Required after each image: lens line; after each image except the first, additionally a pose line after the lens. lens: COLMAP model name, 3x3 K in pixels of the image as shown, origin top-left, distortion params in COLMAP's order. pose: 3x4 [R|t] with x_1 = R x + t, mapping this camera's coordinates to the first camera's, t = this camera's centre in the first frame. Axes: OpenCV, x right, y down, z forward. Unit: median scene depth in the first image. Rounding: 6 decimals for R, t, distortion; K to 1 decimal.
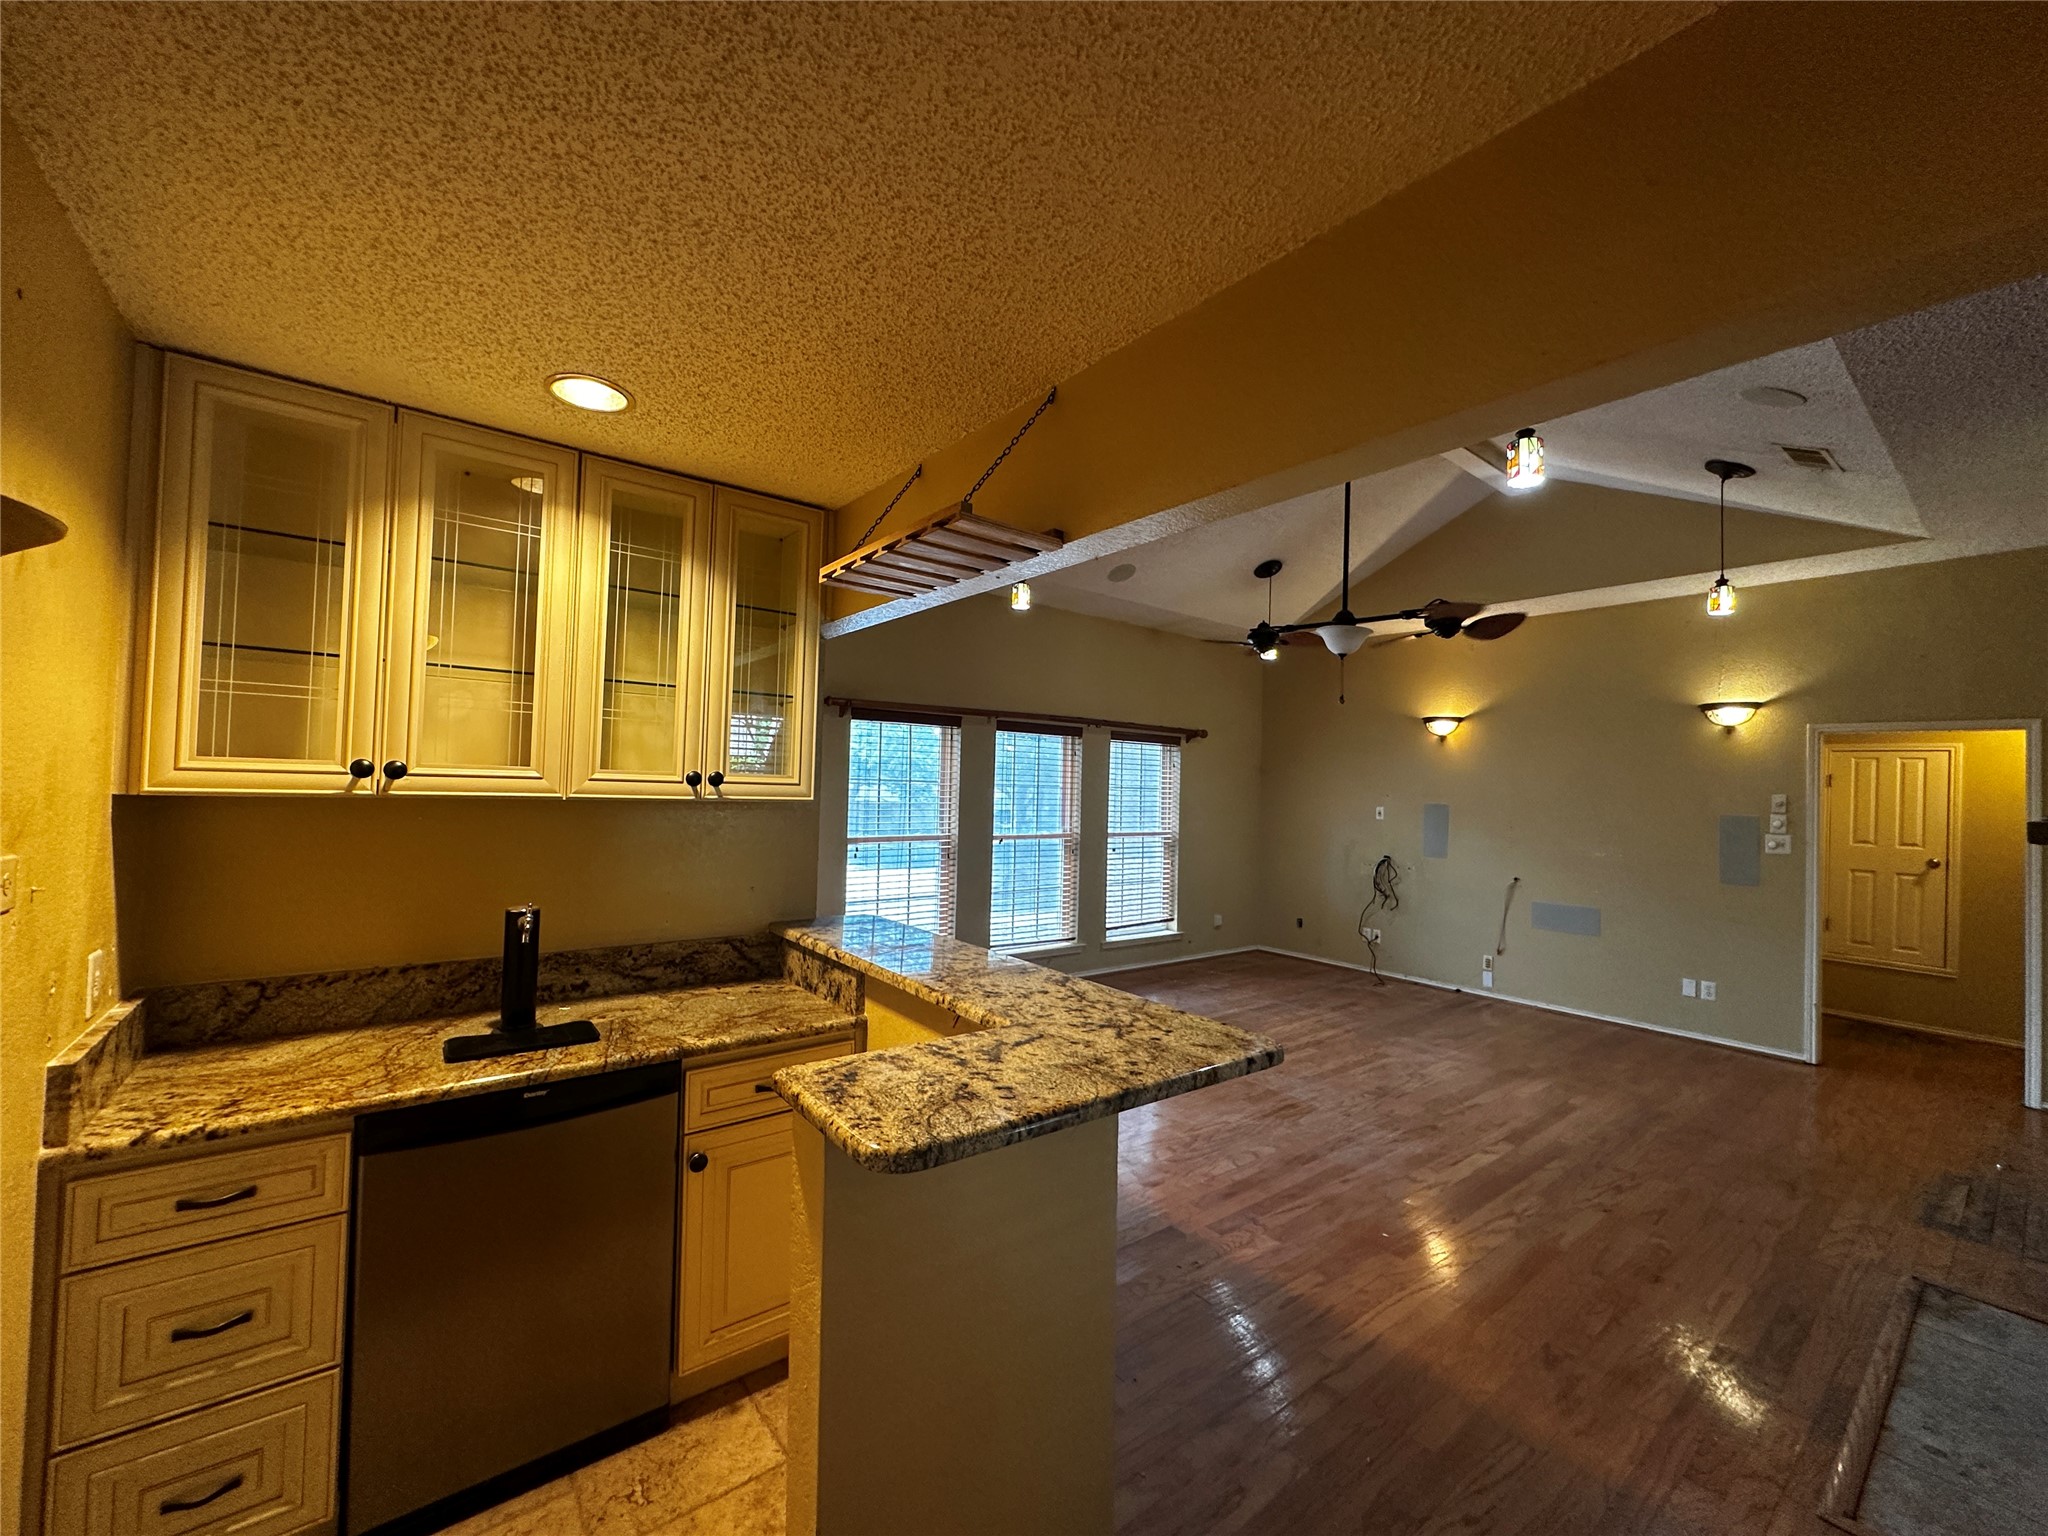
lens RADIAL K [[817.1, 0, 1026.2], [0, 817.1, 771.4], [0, 0, 1]] dist [-0.004461, -0.000278]
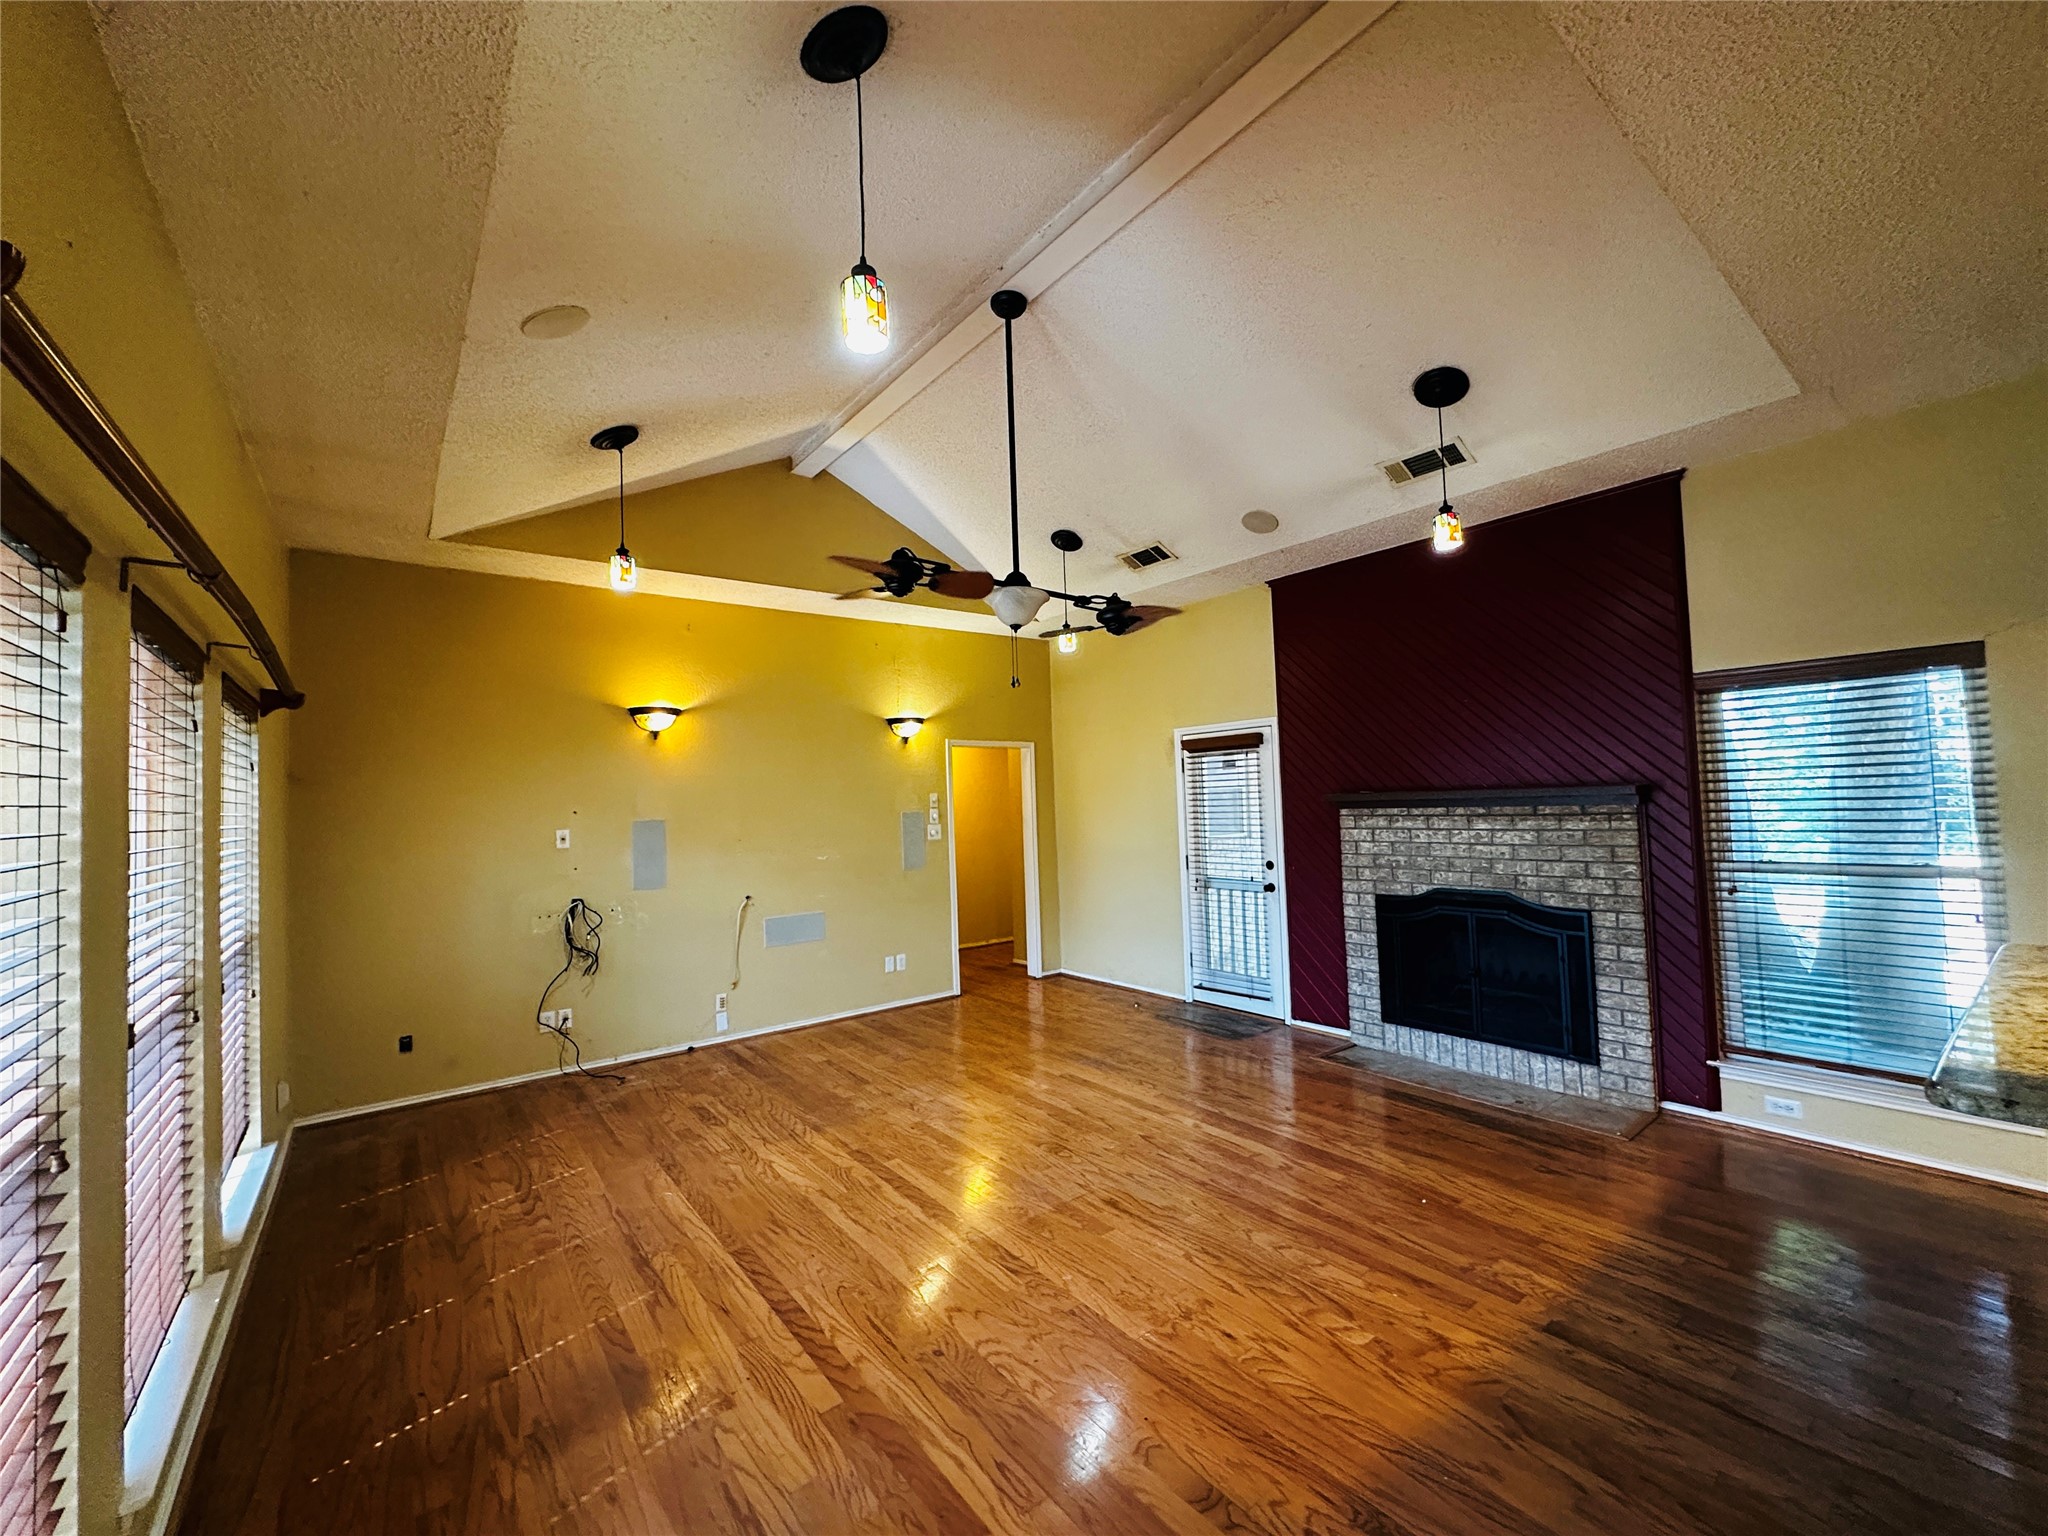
lens RADIAL K [[817.1, 0, 1024.1], [0, 817.1, 780.9], [0, 0, 1]] dist [-0.004461, -0.000278]
pose [[-0.000192, -0.004340, 0.999991, -0.366944], [0.009788, 0.999943, 0.004342, 0.005069], [-0.999952, 0.009788, -0.000149, 0.888798]]
